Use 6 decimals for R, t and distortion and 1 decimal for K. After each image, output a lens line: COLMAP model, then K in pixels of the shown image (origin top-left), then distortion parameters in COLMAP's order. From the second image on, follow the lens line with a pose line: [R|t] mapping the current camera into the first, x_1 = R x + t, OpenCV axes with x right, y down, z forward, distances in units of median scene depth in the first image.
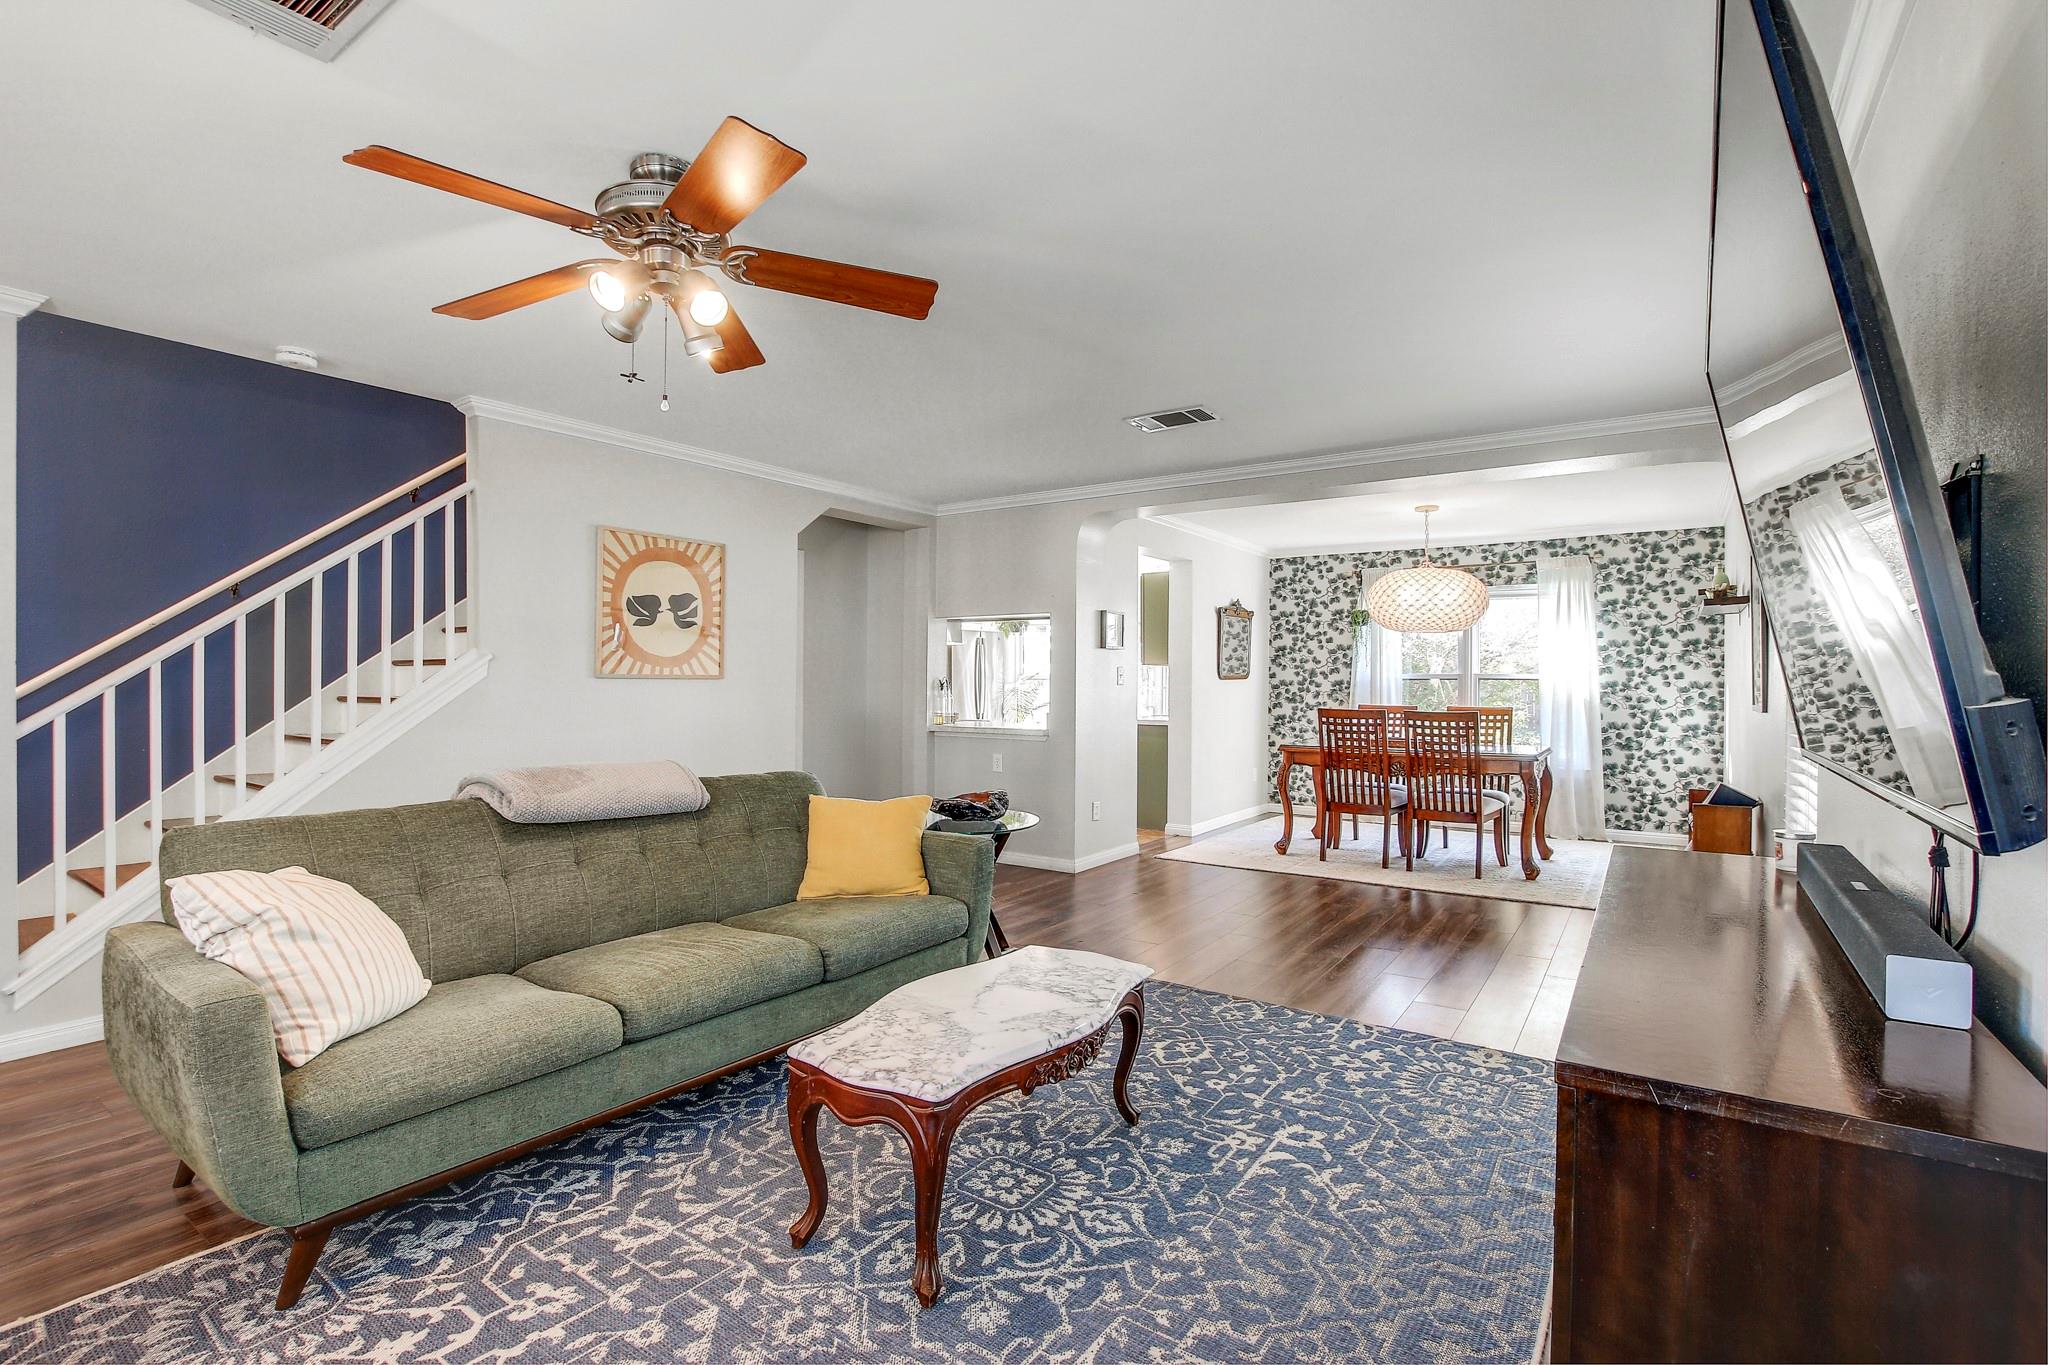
lens RADIAL K [[944.9, 0, 1024.4], [0, 944.9, 684.0], [0, 0, 1]] dist [-0.034829, 0.004158]
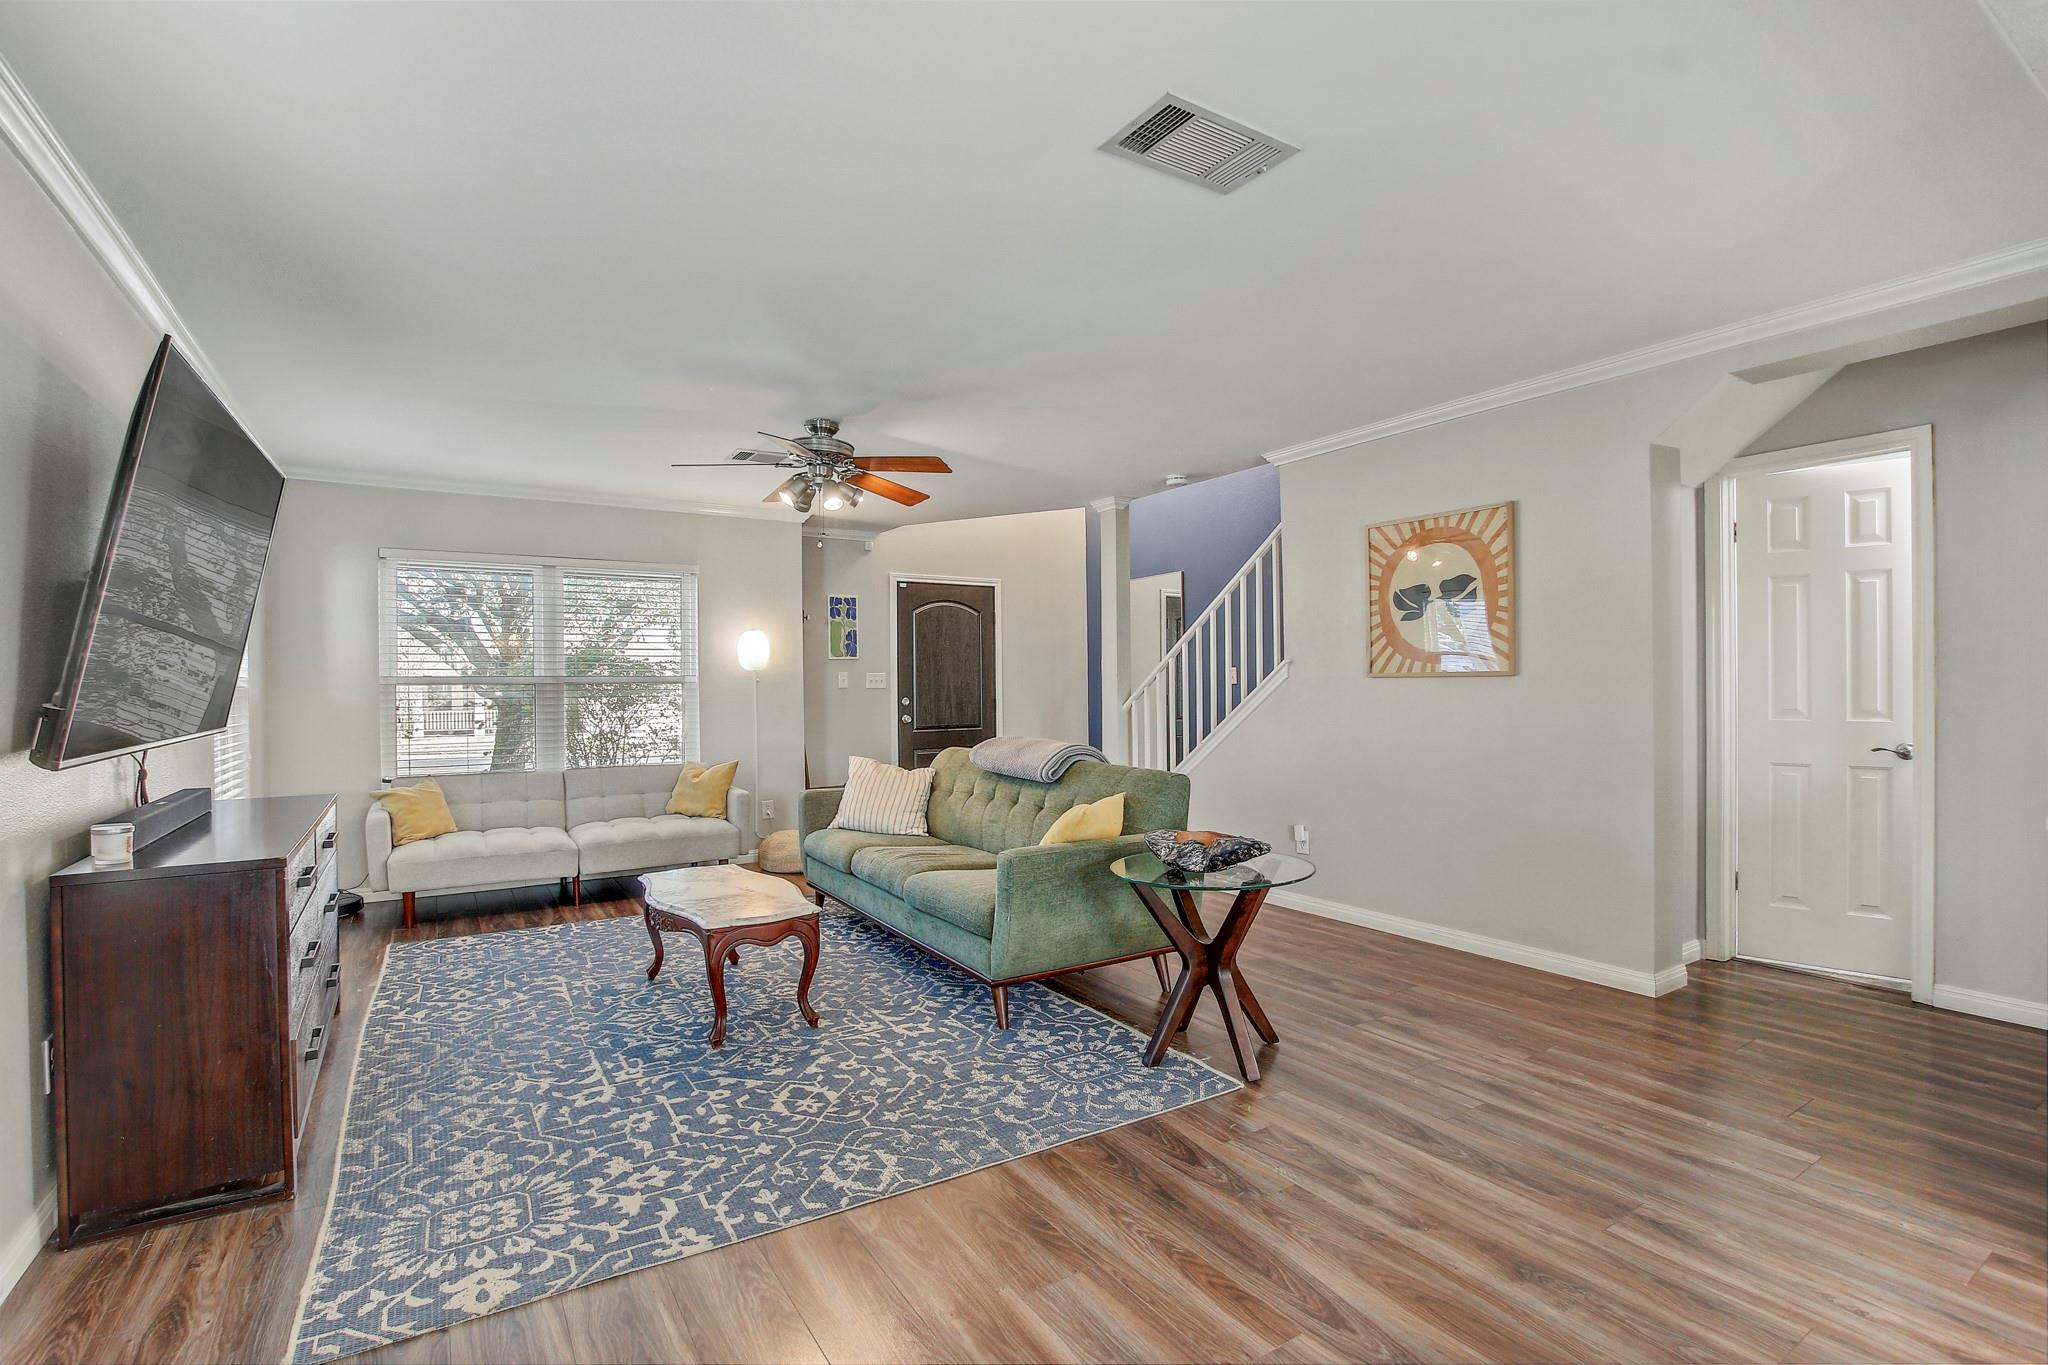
lens RADIAL K [[944.9, 0, 1025.9], [0, 944.9, 683.8], [0, 0, 1]] dist [-0.034829, 0.004158]
pose [[-0.389699, -0.000242, -0.920942, 0.407176], [0.007086, 0.999970, -0.003261, 0.000690], [0.920915, -0.007797, -0.389685, 0.696685]]
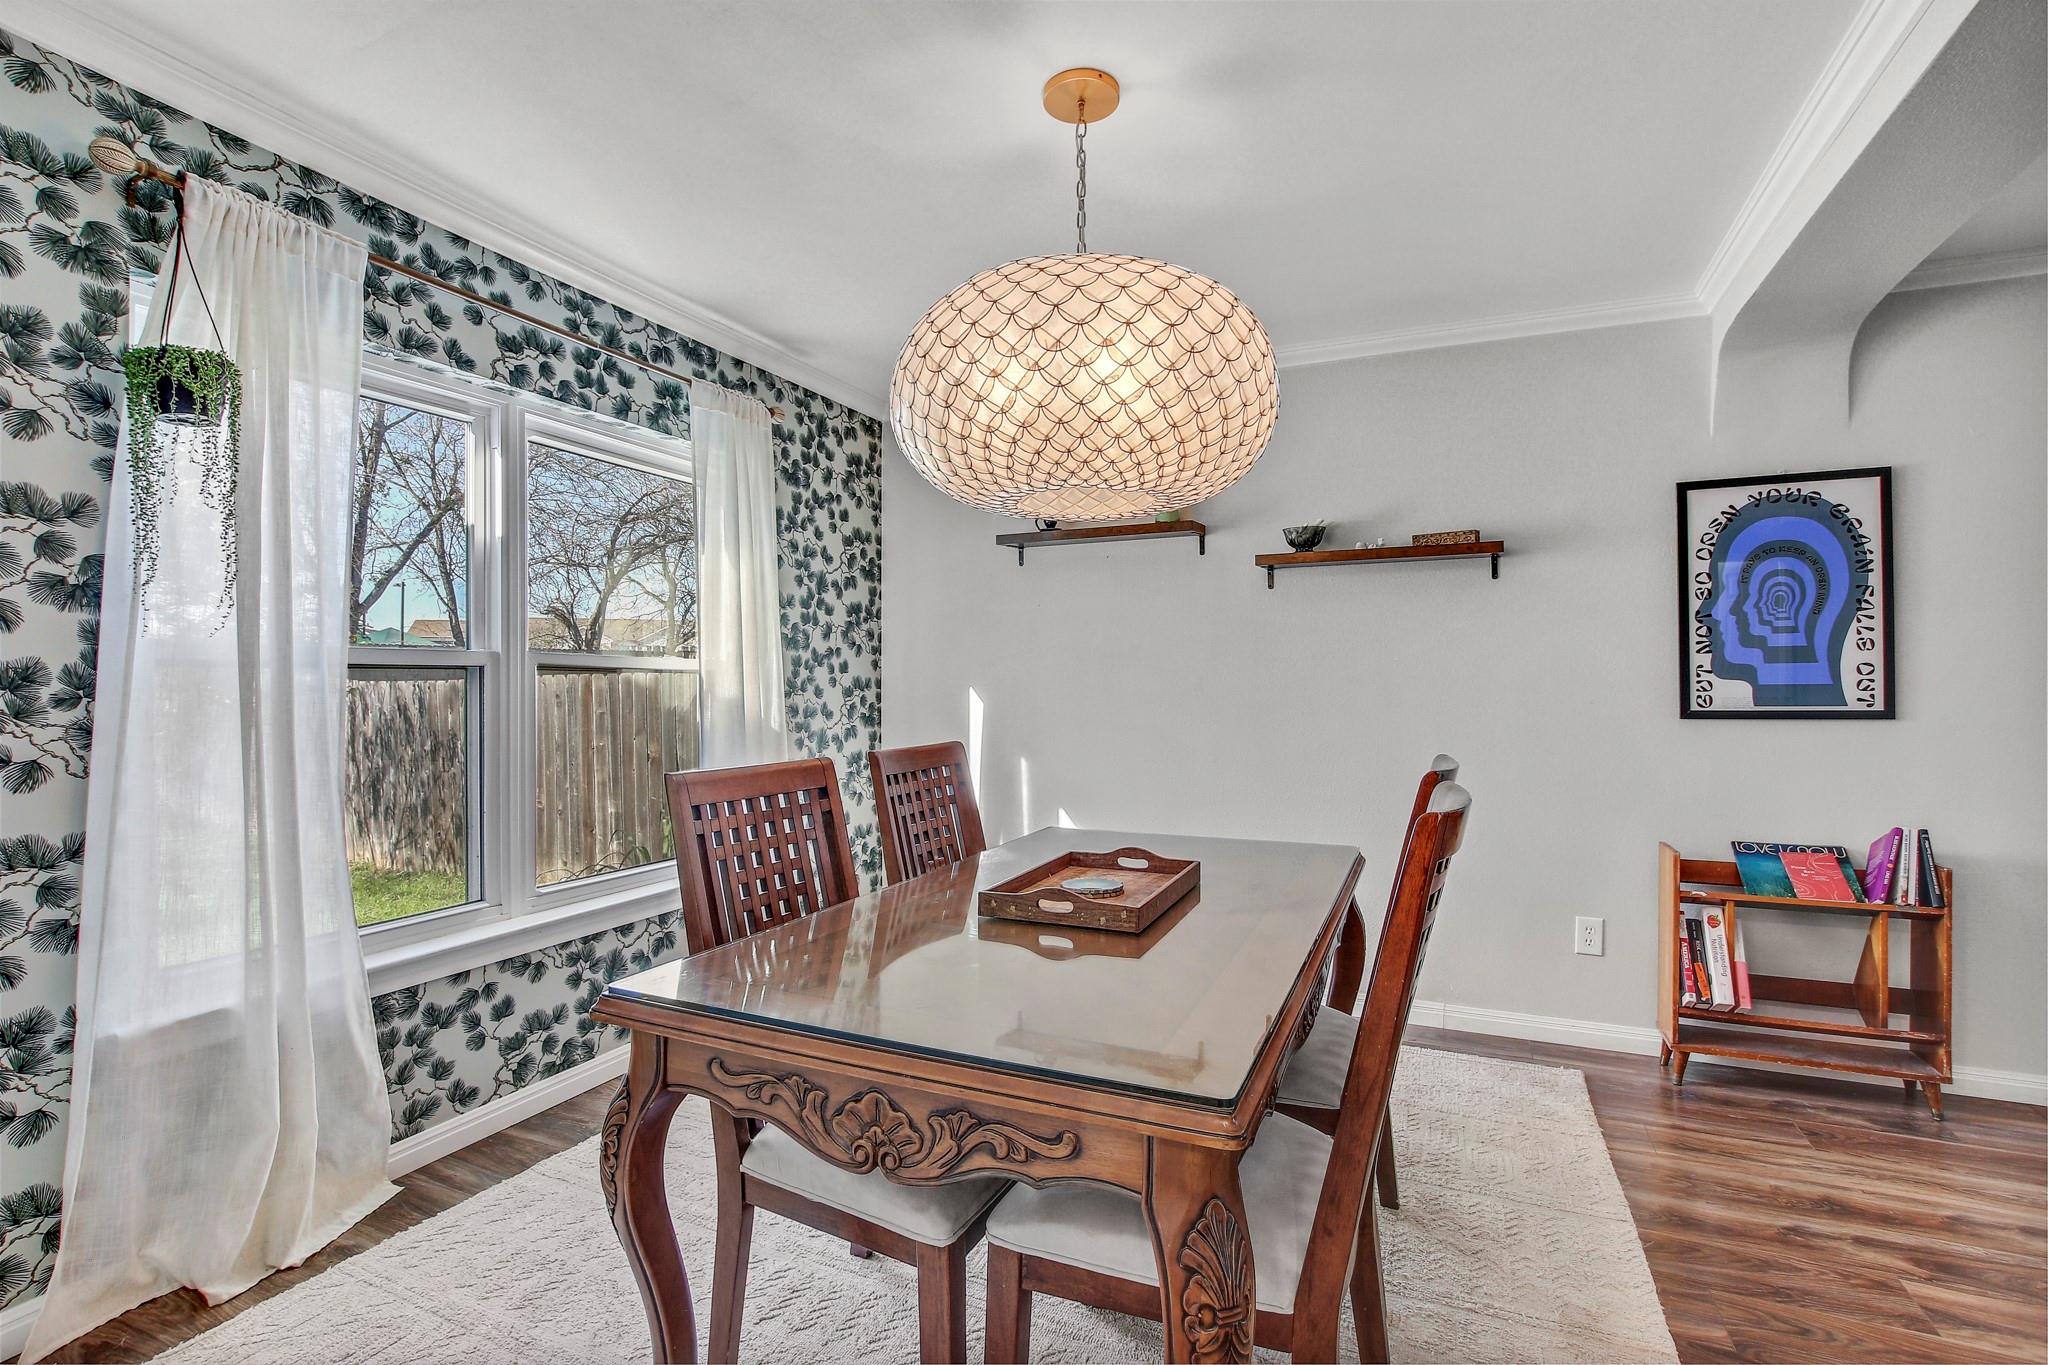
lens RADIAL K [[944.9, 0, 1030.1], [0, 944.9, 685.6], [0, 0, 1]] dist [-0.034829, 0.004158]
pose [[-0.184062, -0.003530, 0.982908, 0.129272], [0.001637, 0.999991, 0.003898, 0.000397], [-0.982913, 0.002327, -0.184055, 1.014704]]
